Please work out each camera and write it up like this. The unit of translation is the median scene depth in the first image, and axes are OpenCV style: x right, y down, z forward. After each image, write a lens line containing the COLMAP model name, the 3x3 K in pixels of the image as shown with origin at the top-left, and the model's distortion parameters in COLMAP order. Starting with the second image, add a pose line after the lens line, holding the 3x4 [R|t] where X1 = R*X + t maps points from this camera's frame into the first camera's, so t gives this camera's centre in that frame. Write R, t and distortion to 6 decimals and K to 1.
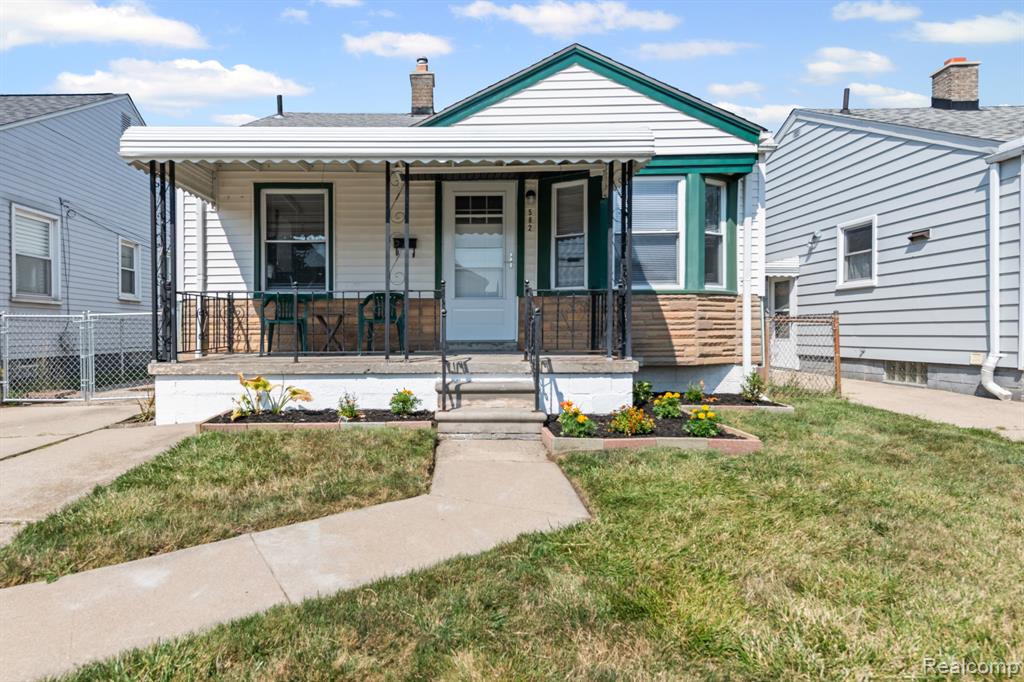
lens RADIAL K [[548.4, 0, 514.8], [0, 548.4, 322.7], [0, 0, 1]] dist [0.011311, -0.000986]
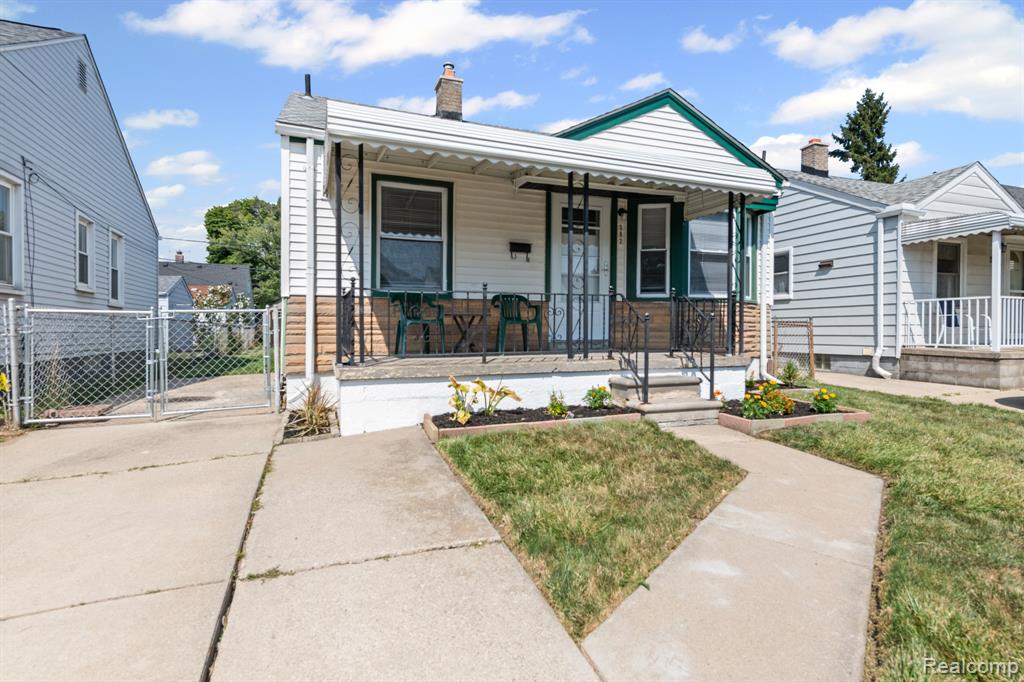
lens RADIAL K [[503.4, 0, 544.7], [0, 503.4, 323.7], [0, 0, 1]] dist [0.010882, 0.000452]
pose [[0.927752, 0.007915, 0.373113, -0.510369], [-0.008864, 0.999960, 0.000828, -0.000701], [-0.373092, -0.004075, 0.927785, 0.088641]]
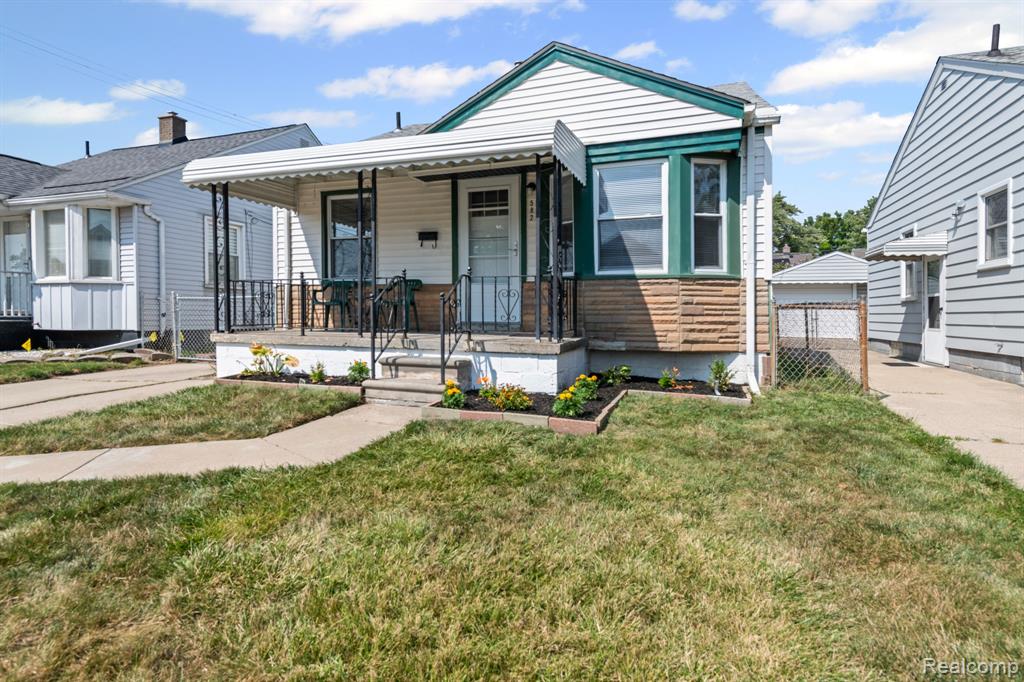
lens RADIAL K [[548.4, 0, 557.3], [0, 548.4, 310.7], [0, 0, 1]] dist [0.011311, -0.000986]
pose [[0.942169, 0.011684, -0.334935, 0.437351], [-0.009212, 0.999917, 0.008968, -0.001580], [0.335012, -0.005364, 0.942199, 0.008715]]
